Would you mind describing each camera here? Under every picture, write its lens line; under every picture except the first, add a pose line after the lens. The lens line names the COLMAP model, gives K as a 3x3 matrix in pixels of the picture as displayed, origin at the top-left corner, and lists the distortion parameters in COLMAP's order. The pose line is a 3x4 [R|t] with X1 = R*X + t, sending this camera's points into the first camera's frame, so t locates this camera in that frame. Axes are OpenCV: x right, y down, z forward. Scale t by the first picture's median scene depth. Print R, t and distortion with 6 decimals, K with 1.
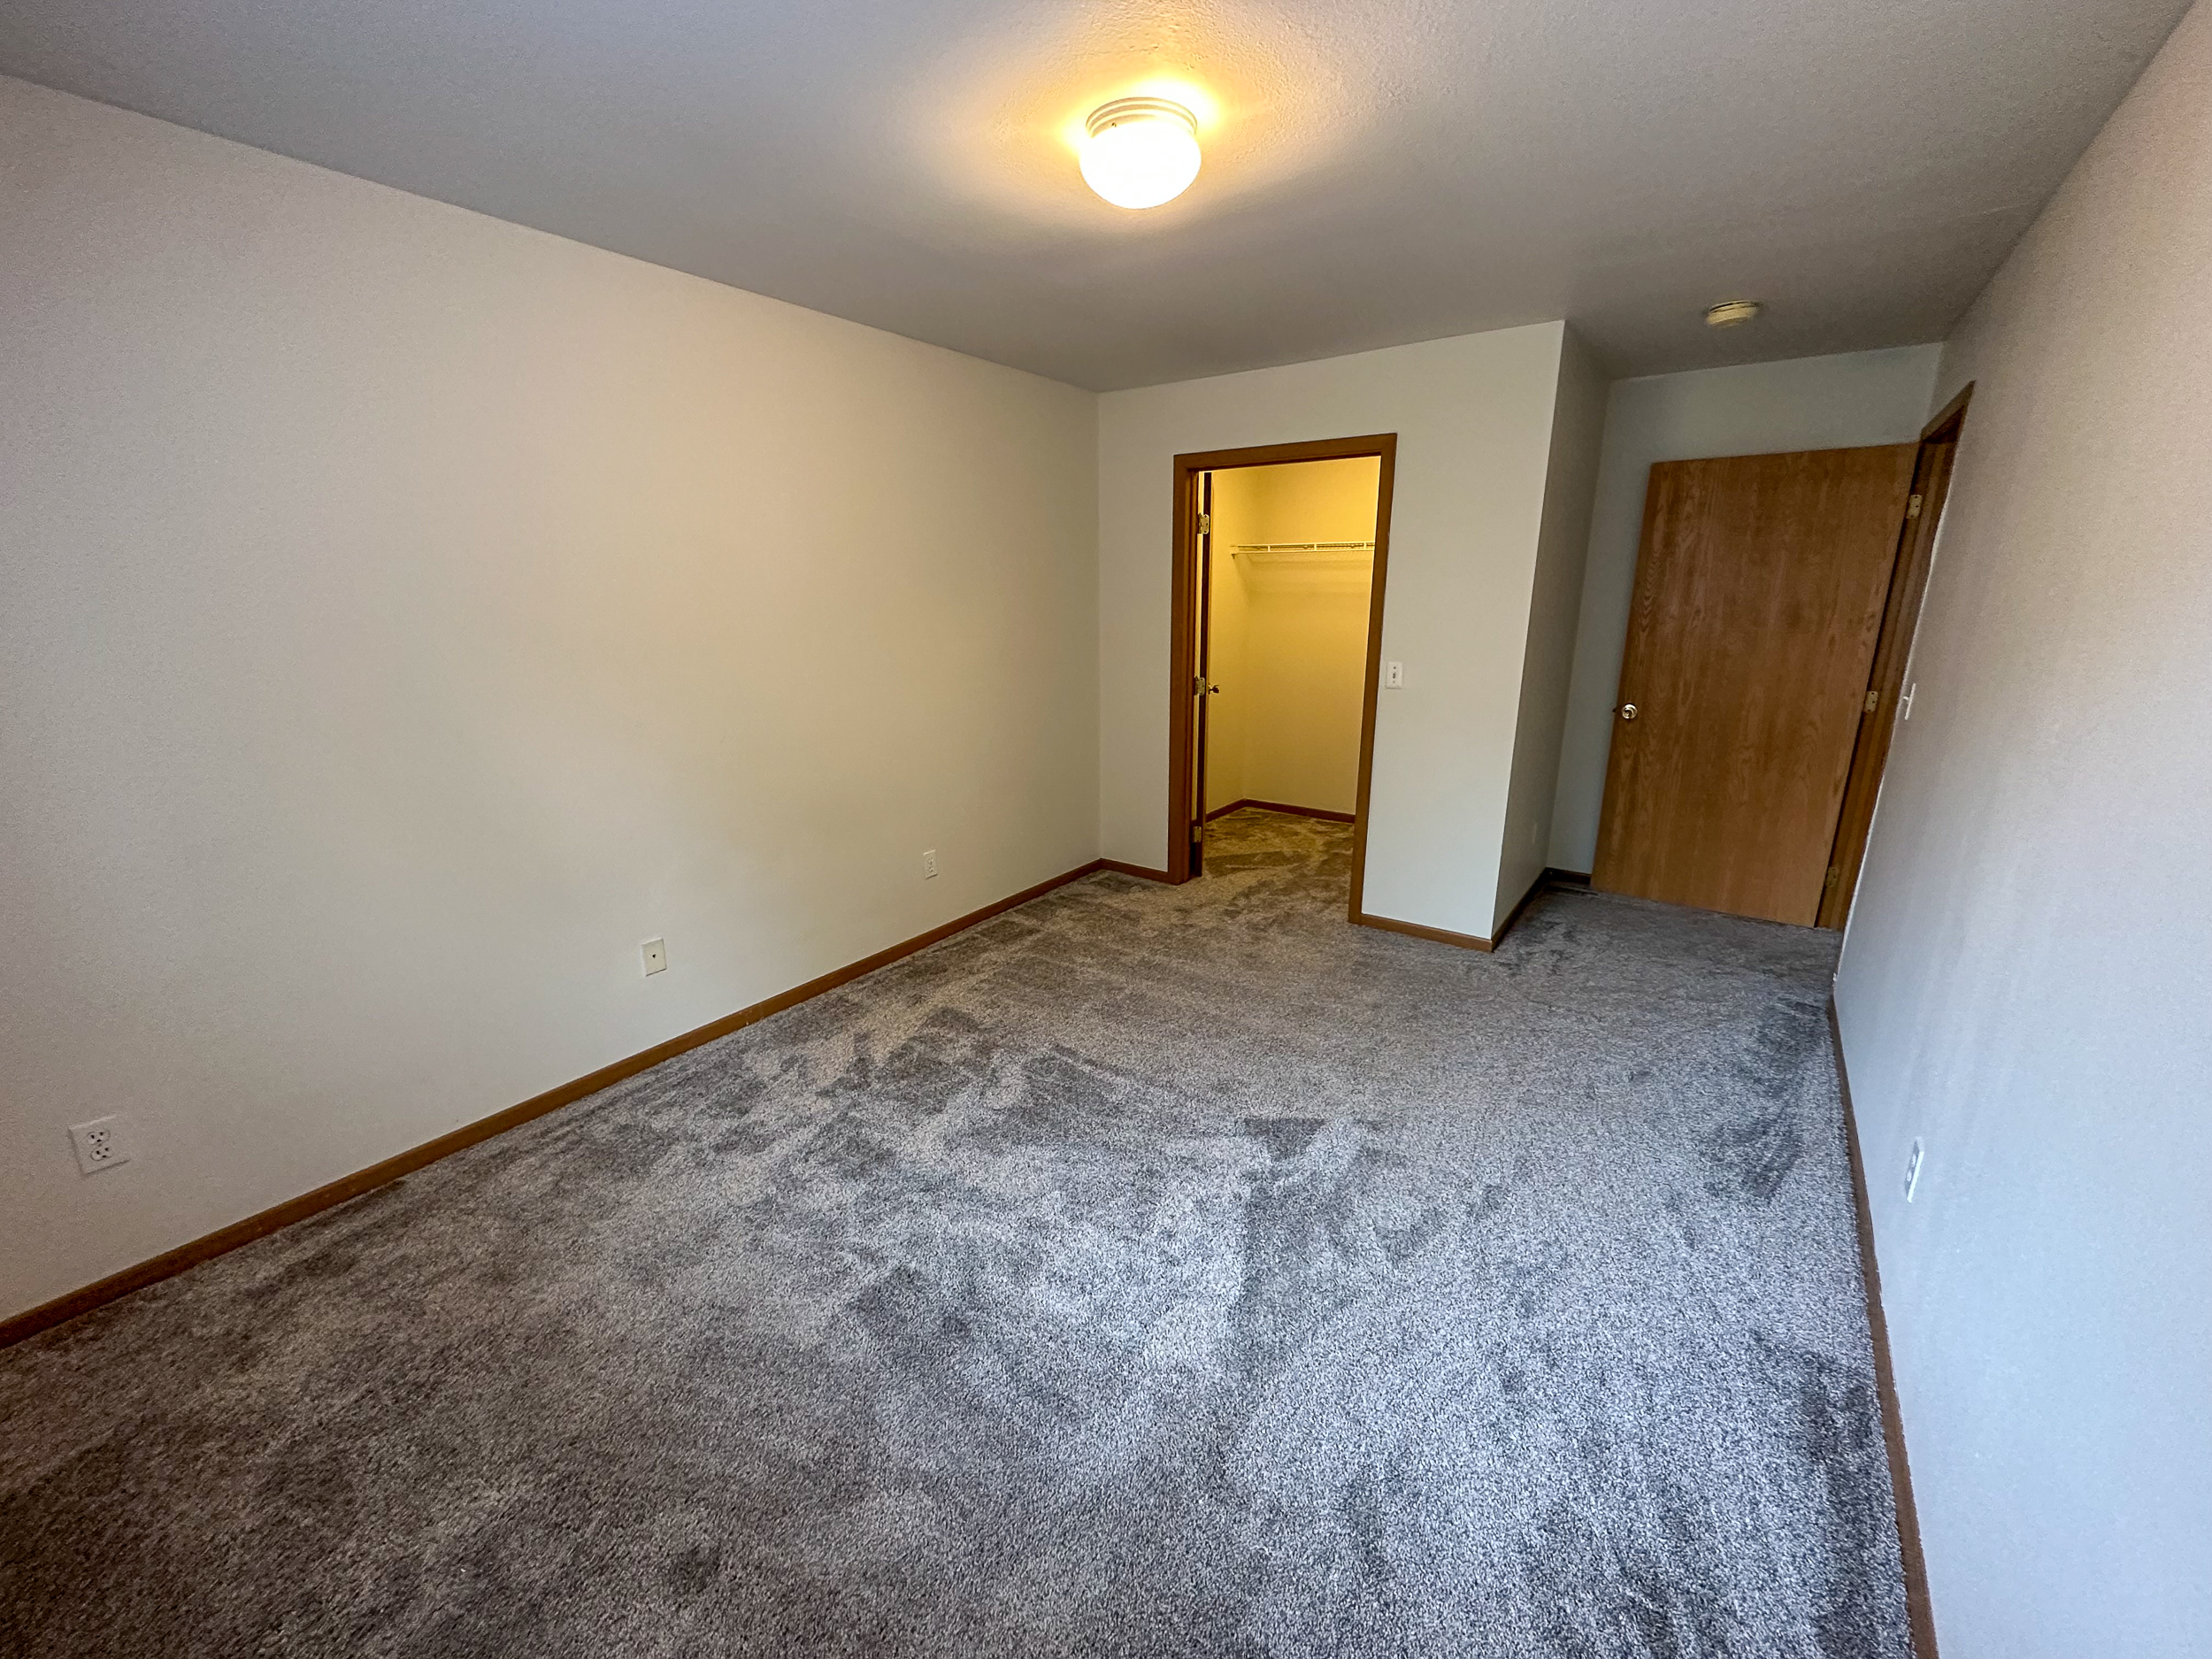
lens RADIAL K [[884.9, 0, 1114.8], [0, 884.9, 830.1], [0, 0, 1]] dist [0.001156, 0.000073]
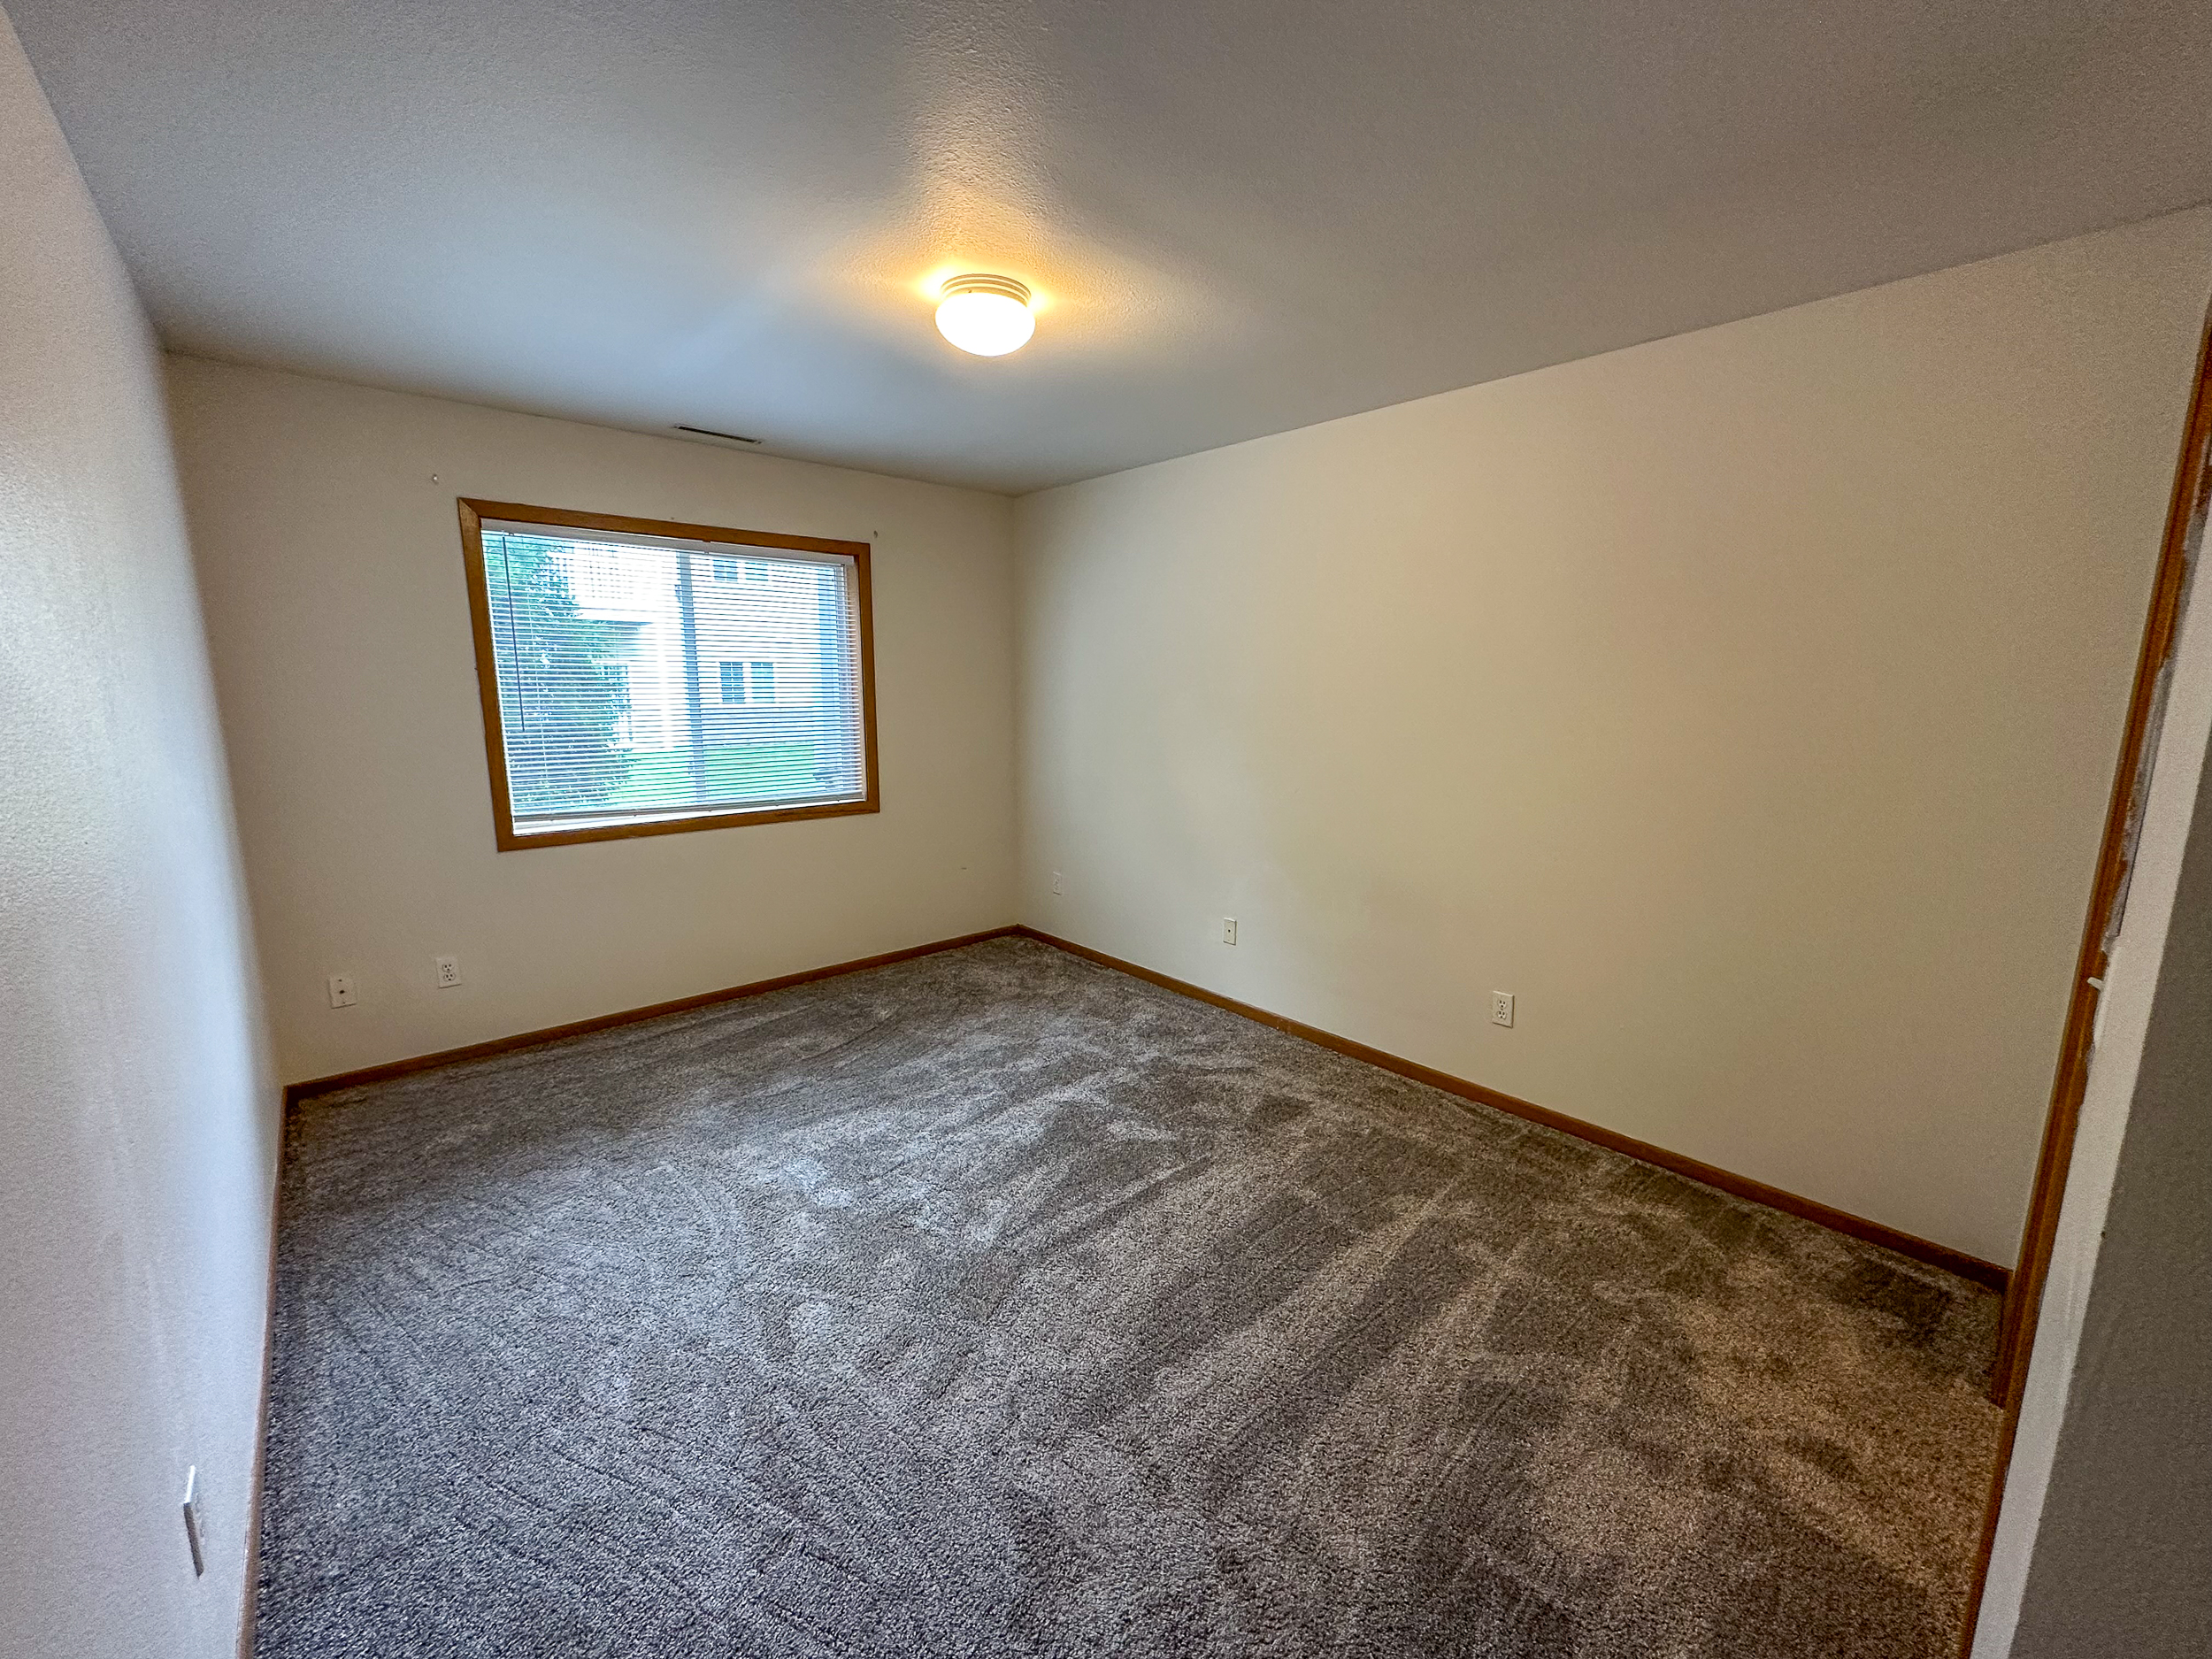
lens RADIAL K [[884.9, 0, 1126.4], [0, 884.9, 844.4], [0, 0, 1]] dist [0.001156, 0.000073]
pose [[-0.229425, 0.181728, -0.956211, 0.623815], [-0.256444, 0.936418, 0.239495, -0.212108], [0.938936, 0.300161, -0.168235, 0.787737]]
